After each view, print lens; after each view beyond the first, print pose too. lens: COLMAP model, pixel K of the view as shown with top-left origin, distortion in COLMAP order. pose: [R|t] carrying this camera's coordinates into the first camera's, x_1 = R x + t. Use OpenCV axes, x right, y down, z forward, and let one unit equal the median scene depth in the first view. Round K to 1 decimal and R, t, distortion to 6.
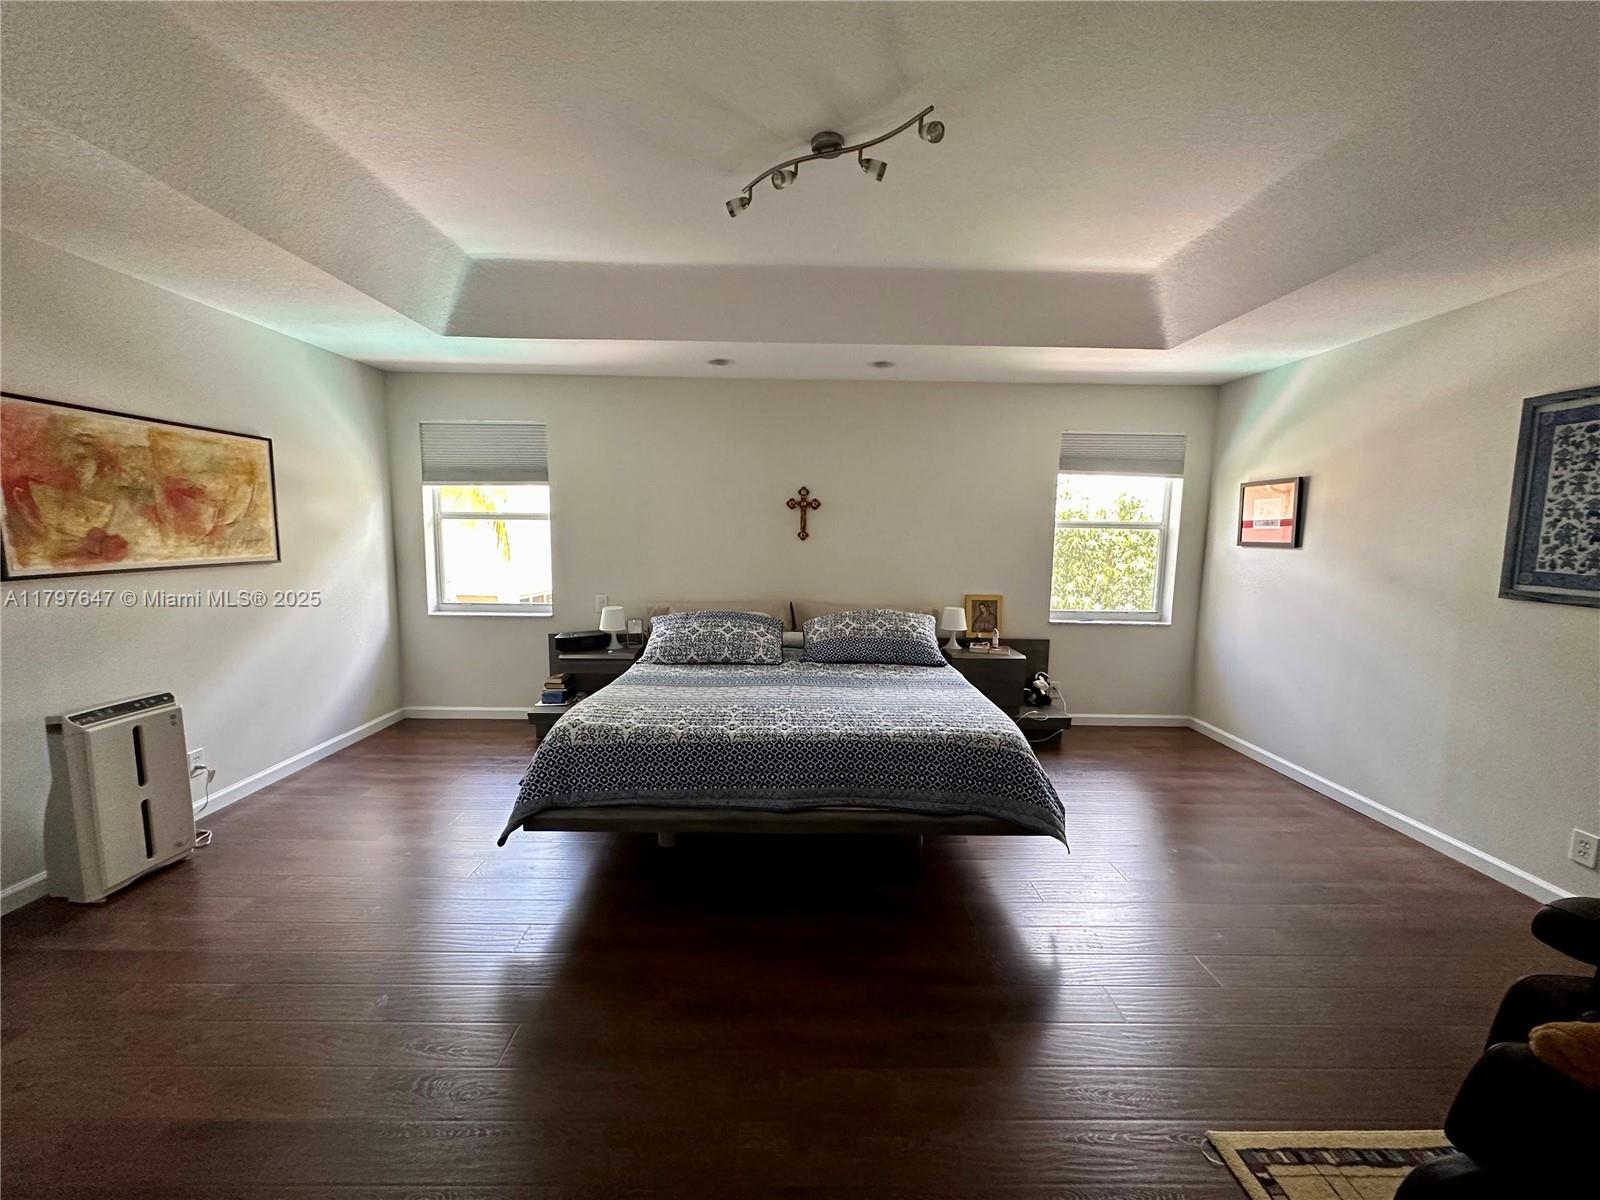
lens RADIAL K [[636.7, 0, 801.8], [0, 636.7, 600.2], [0, 0, 1]] dist [-0.002093, 0.000038]
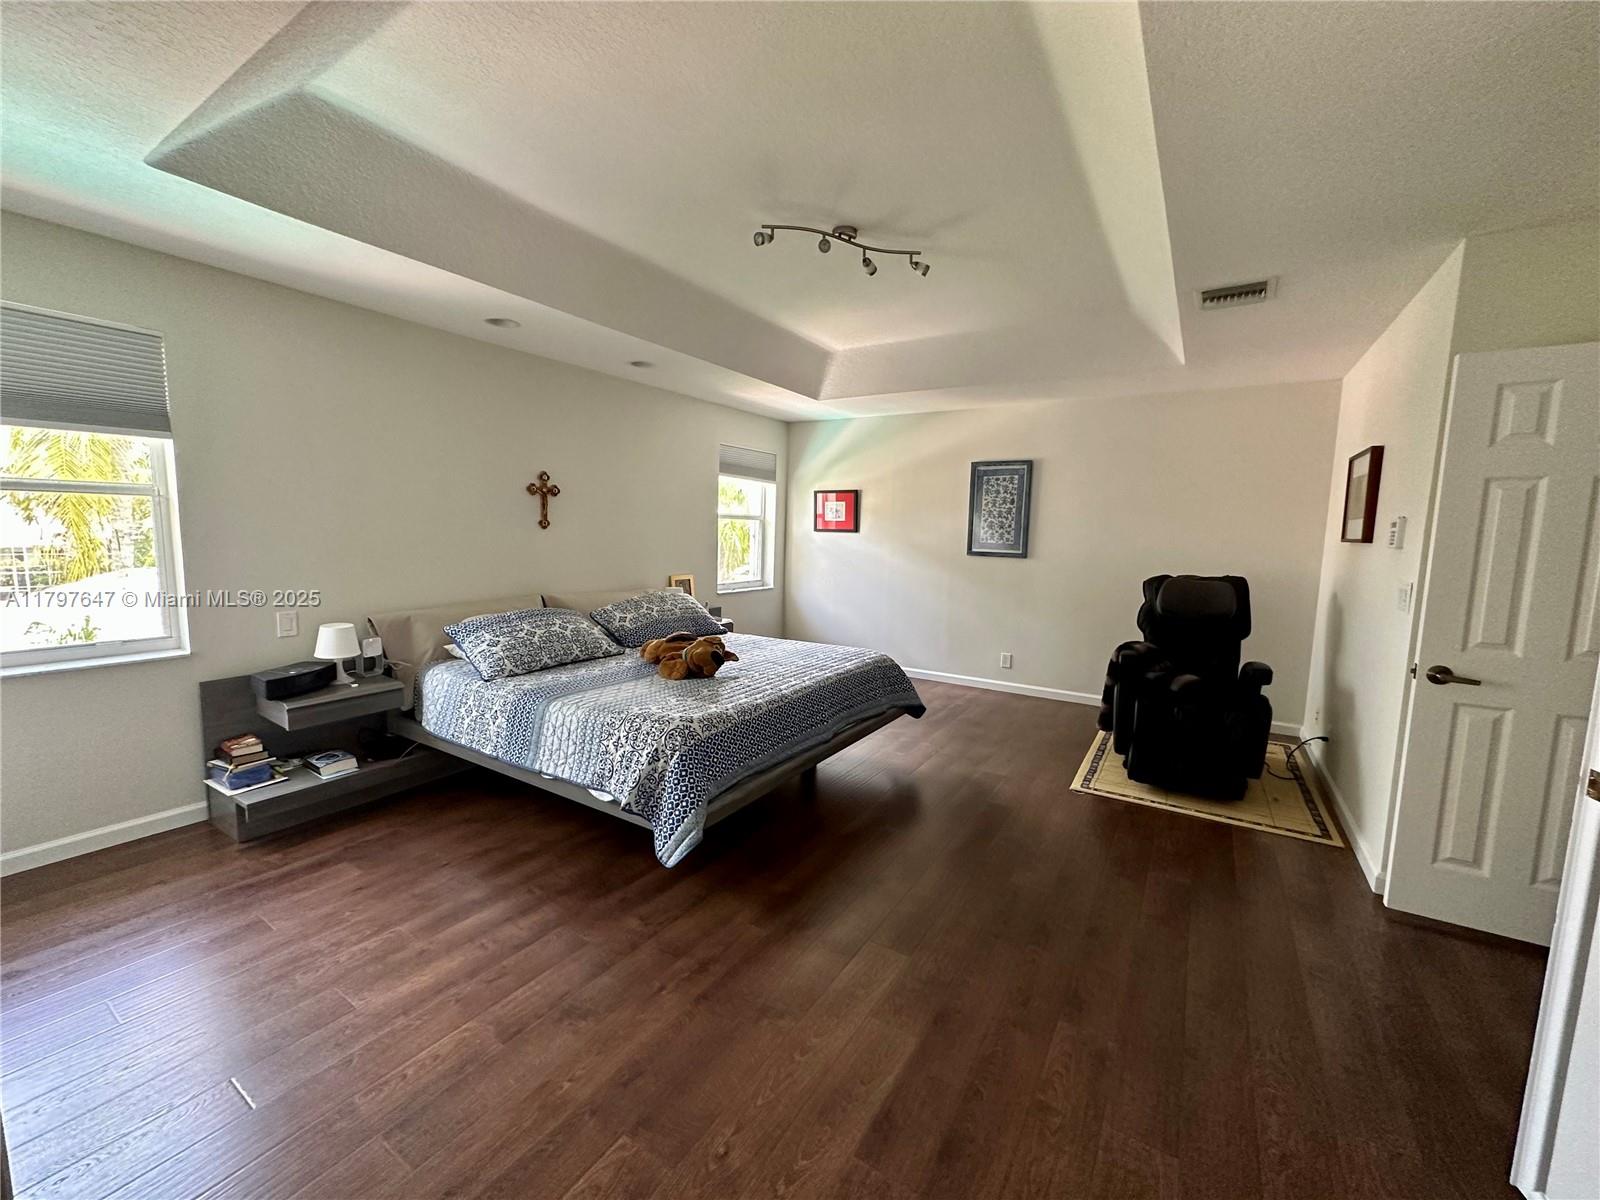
lens RADIAL K [[636.7, 0, 795.8], [0, 636.7, 602.4], [0, 0, 1]] dist [-0.002093, 0.000038]
pose [[0.552084, -0.099067, 0.827882, -0.776664], [0.079192, 0.994658, 0.066214, -0.026209], [-0.830019, 0.029006, 0.556980, 0.233871]]
